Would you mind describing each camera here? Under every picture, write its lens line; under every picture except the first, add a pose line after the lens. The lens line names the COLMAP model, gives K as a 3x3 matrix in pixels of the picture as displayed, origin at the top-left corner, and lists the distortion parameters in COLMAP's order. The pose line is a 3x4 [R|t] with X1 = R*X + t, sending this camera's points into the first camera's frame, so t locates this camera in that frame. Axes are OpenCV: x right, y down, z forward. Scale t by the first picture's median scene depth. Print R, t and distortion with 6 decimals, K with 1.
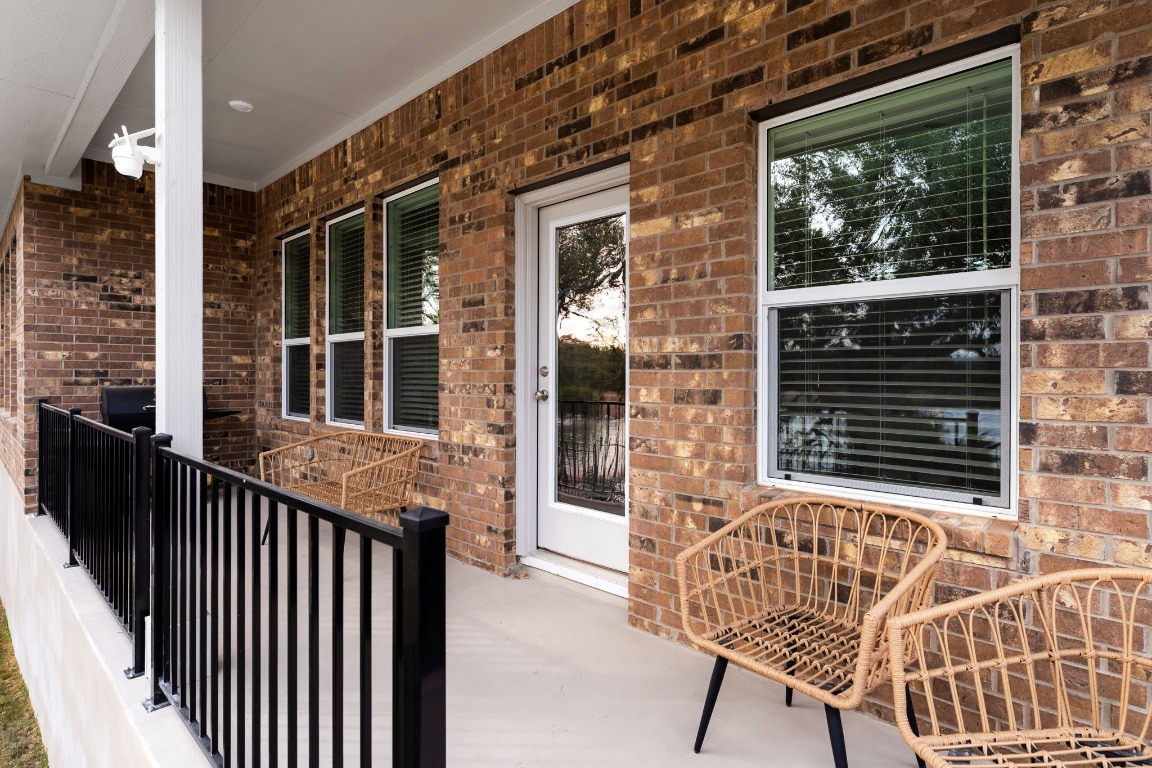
lens RADIAL K [[599.7, 0, 578.8], [0, 599.7, 377.9], [0, 0, 1]] dist [0.000542, 0.001240]
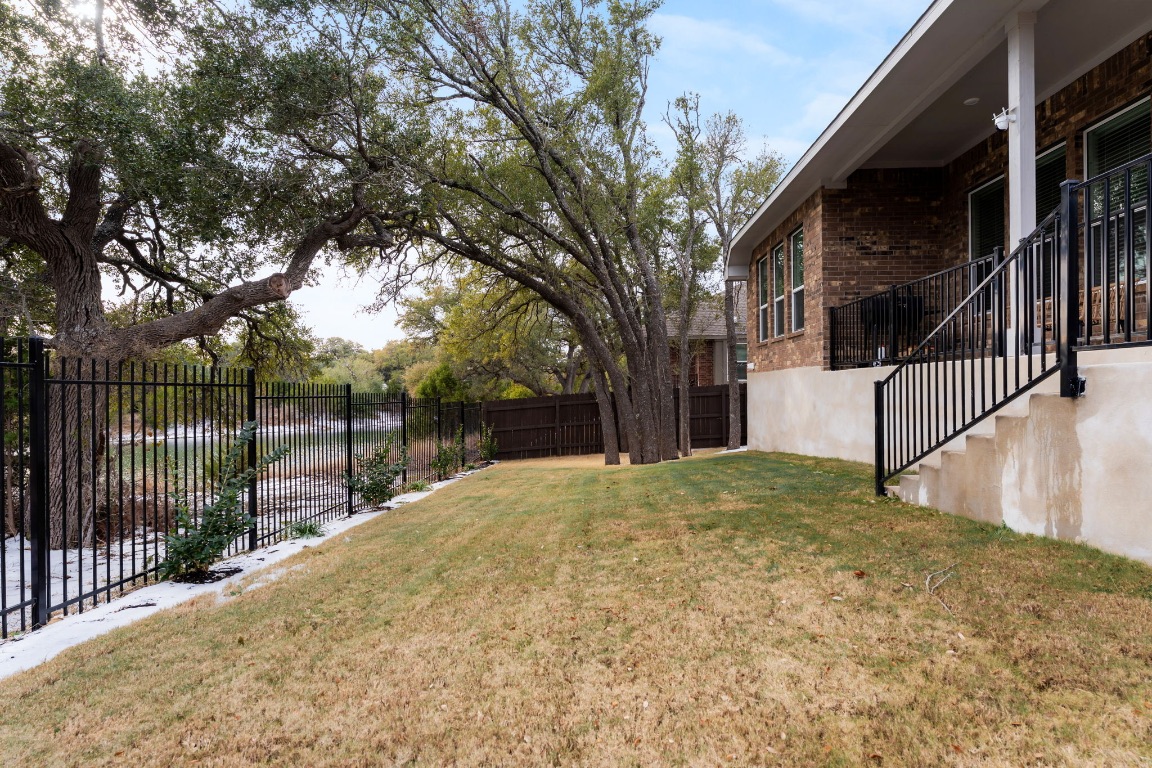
lens RADIAL K [[599.7, 0, 579.2], [0, 599.7, 388.4], [0, 0, 1]] dist [0.000542, 0.001240]
pose [[0.665183, -0.007014, -0.746647, -0.055918], [-0.001282, 0.999944, -0.010536, 0.292422], [0.746679, 0.007965, 0.665137, -0.742481]]
